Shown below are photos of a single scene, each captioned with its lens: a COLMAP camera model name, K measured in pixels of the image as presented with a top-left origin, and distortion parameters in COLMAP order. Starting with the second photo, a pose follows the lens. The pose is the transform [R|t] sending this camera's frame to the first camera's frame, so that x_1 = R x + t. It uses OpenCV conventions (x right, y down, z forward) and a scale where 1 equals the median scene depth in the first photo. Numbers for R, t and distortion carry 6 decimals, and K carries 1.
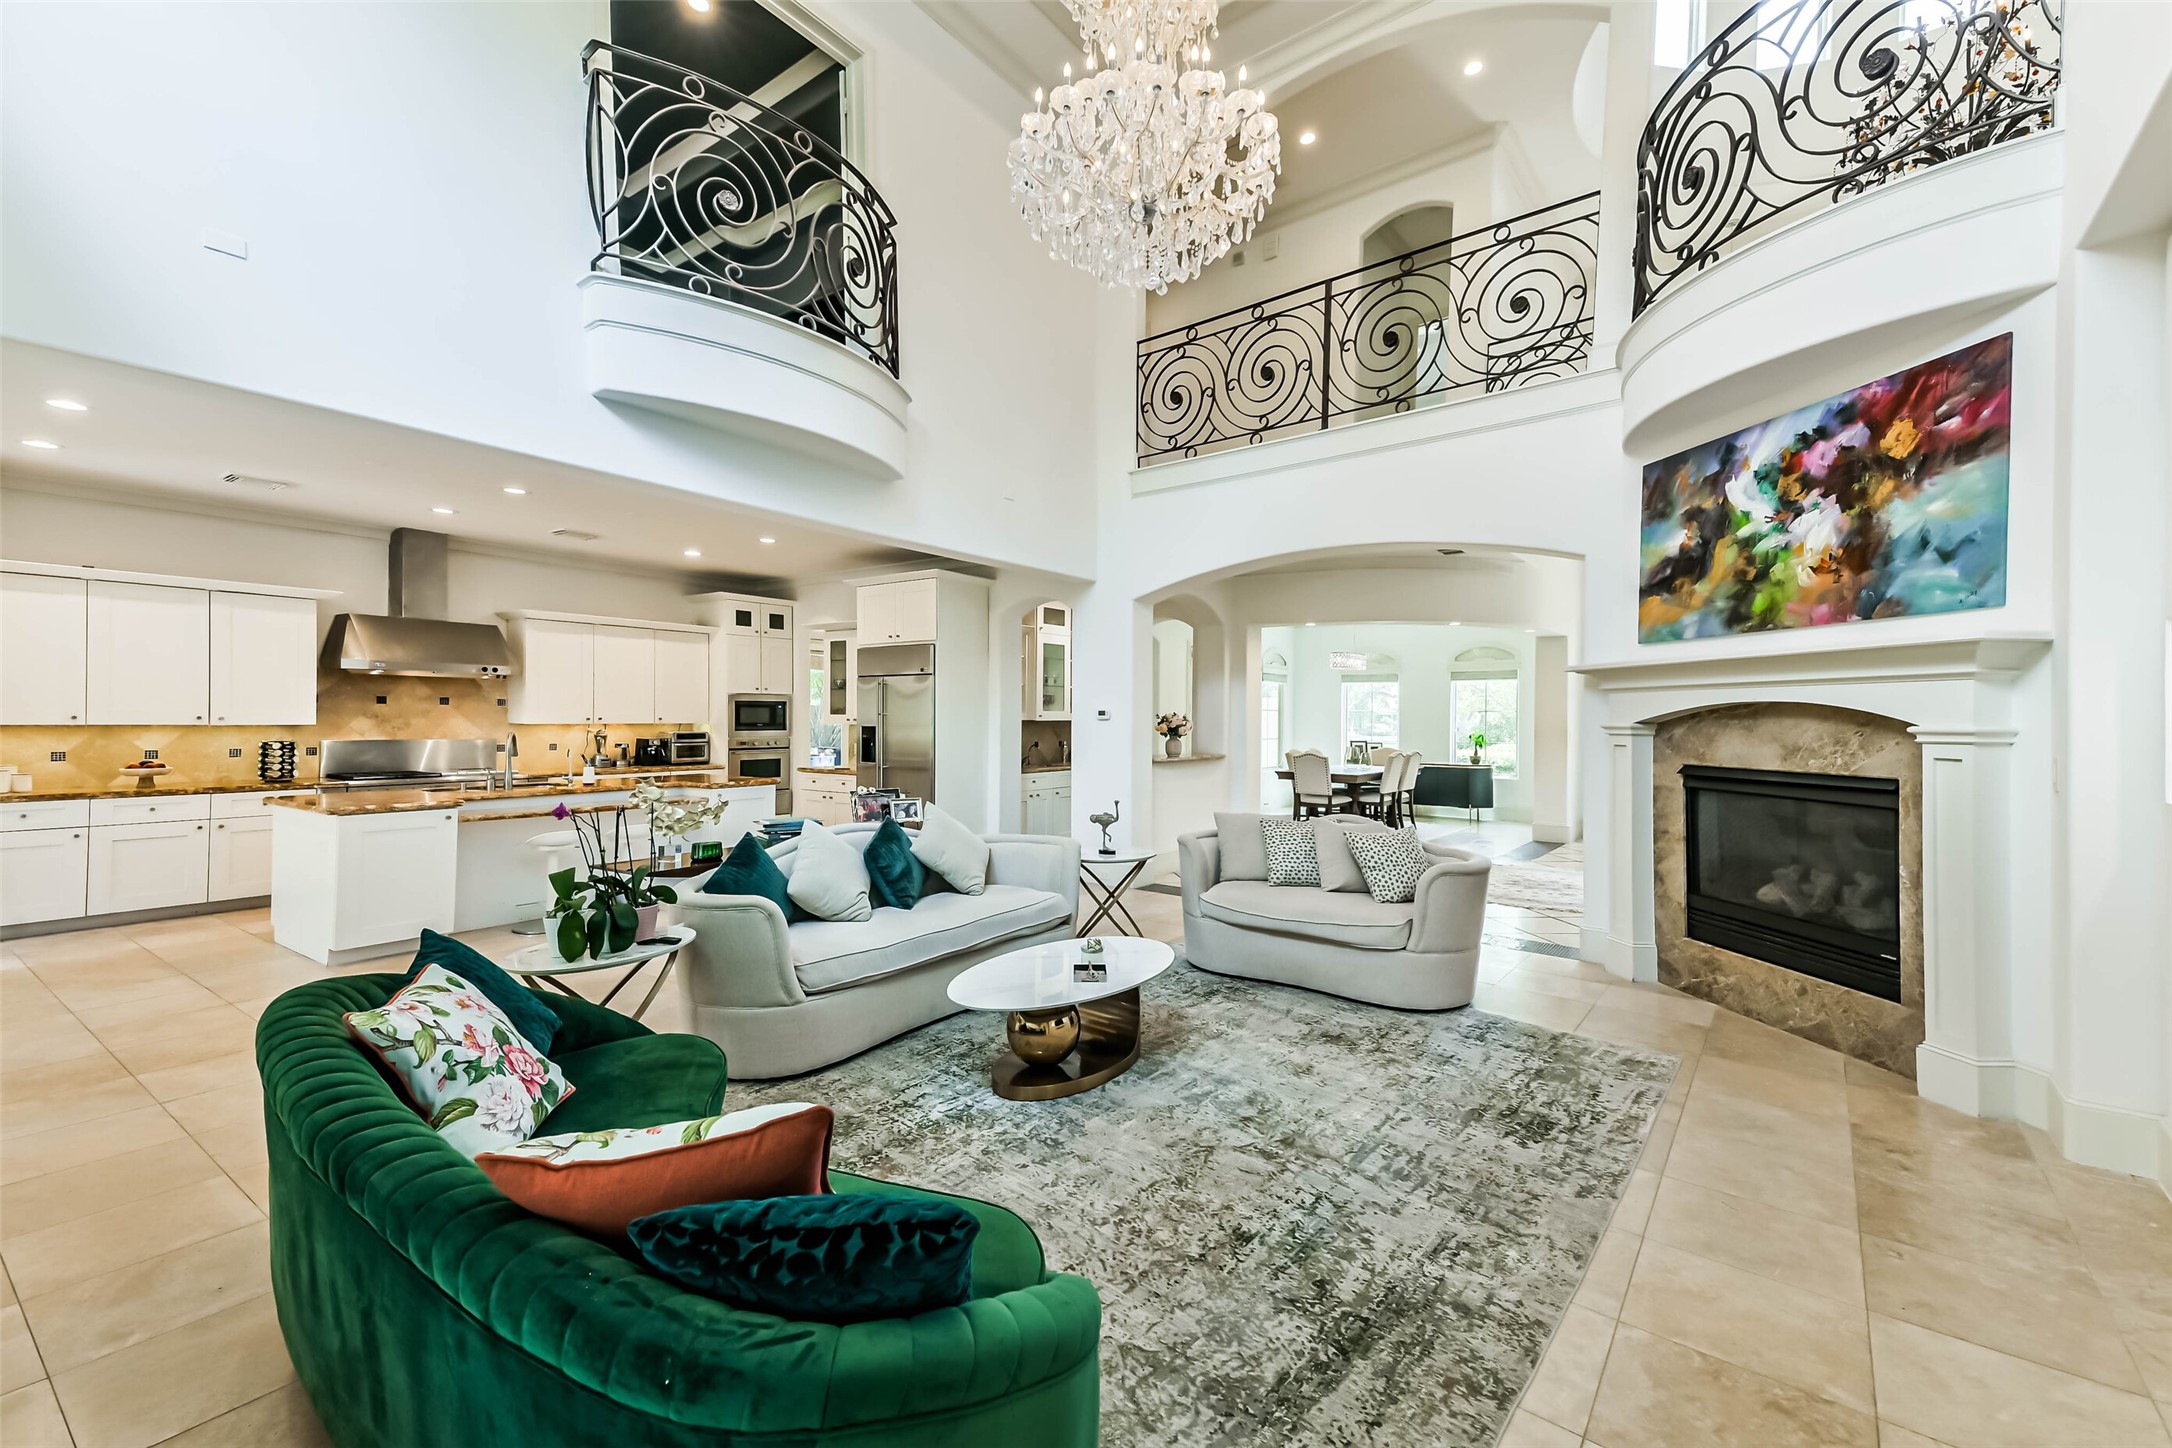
lens RADIAL K [[956.1, 0, 1084.0], [0, 956.1, 717.9], [0, 0, 1]] dist [0.001090, -0.000178]
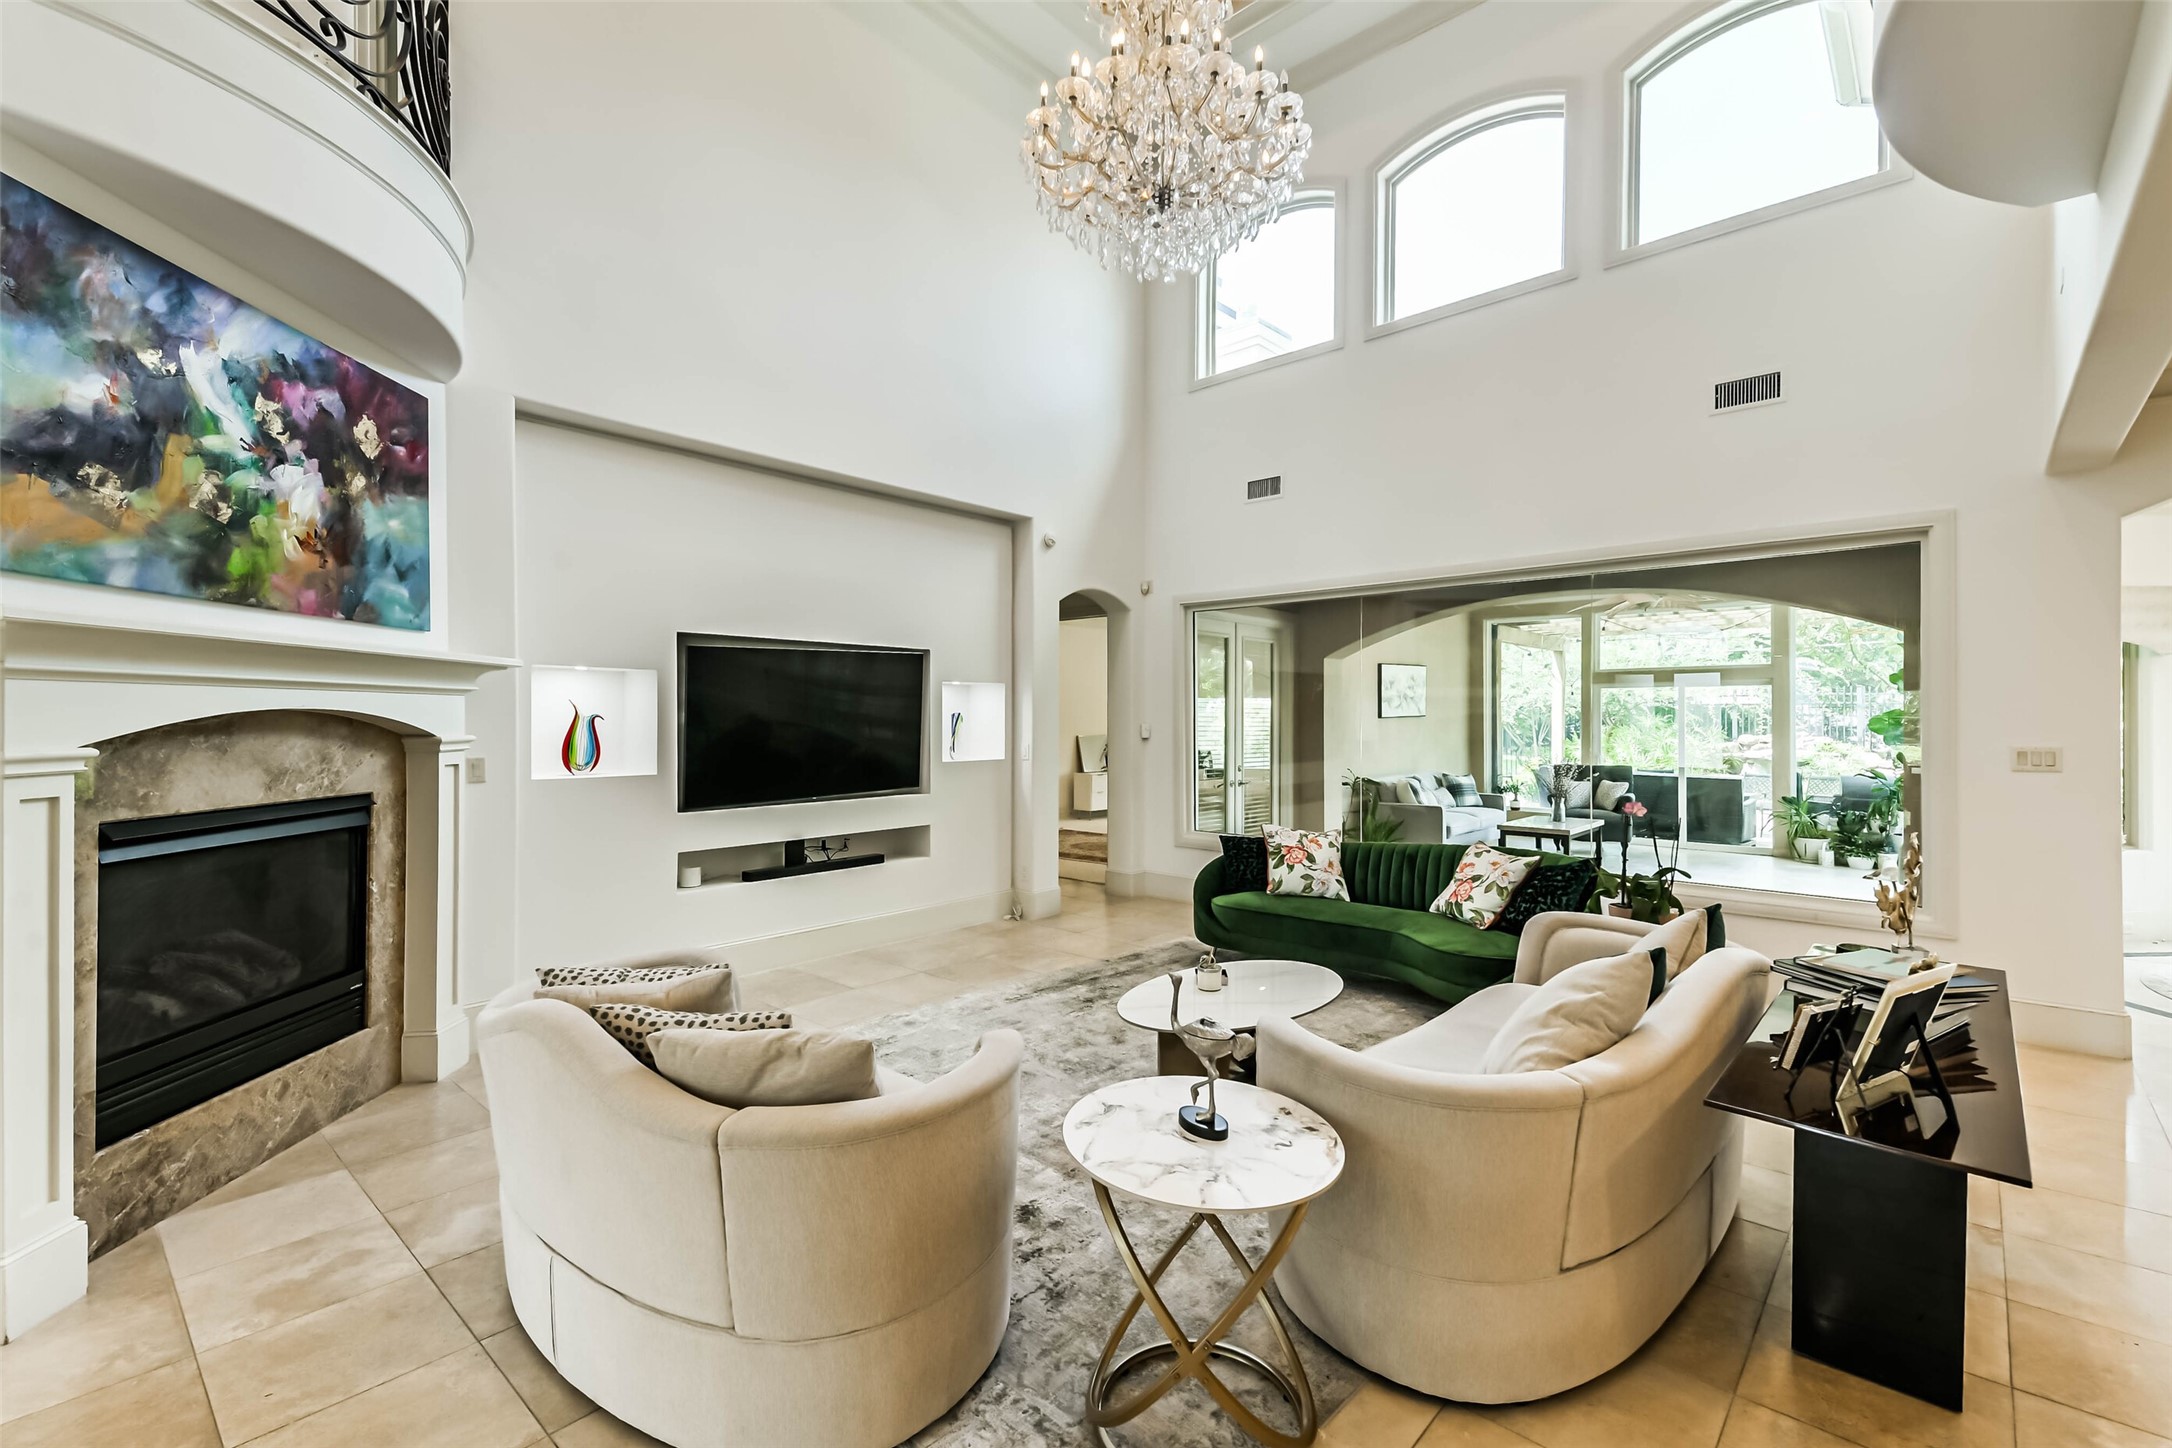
lens RADIAL K [[956.1, 0, 1082.4], [0, 956.1, 716.6], [0, 0, 1]] dist [0.001090, -0.000178]
pose [[-0.995830, -0.000297, 0.091224, 0.049478], [-0.000361, 1.000000, -0.000682, -0.010974], [-0.091223, -0.000712, -0.995830, 1.670253]]
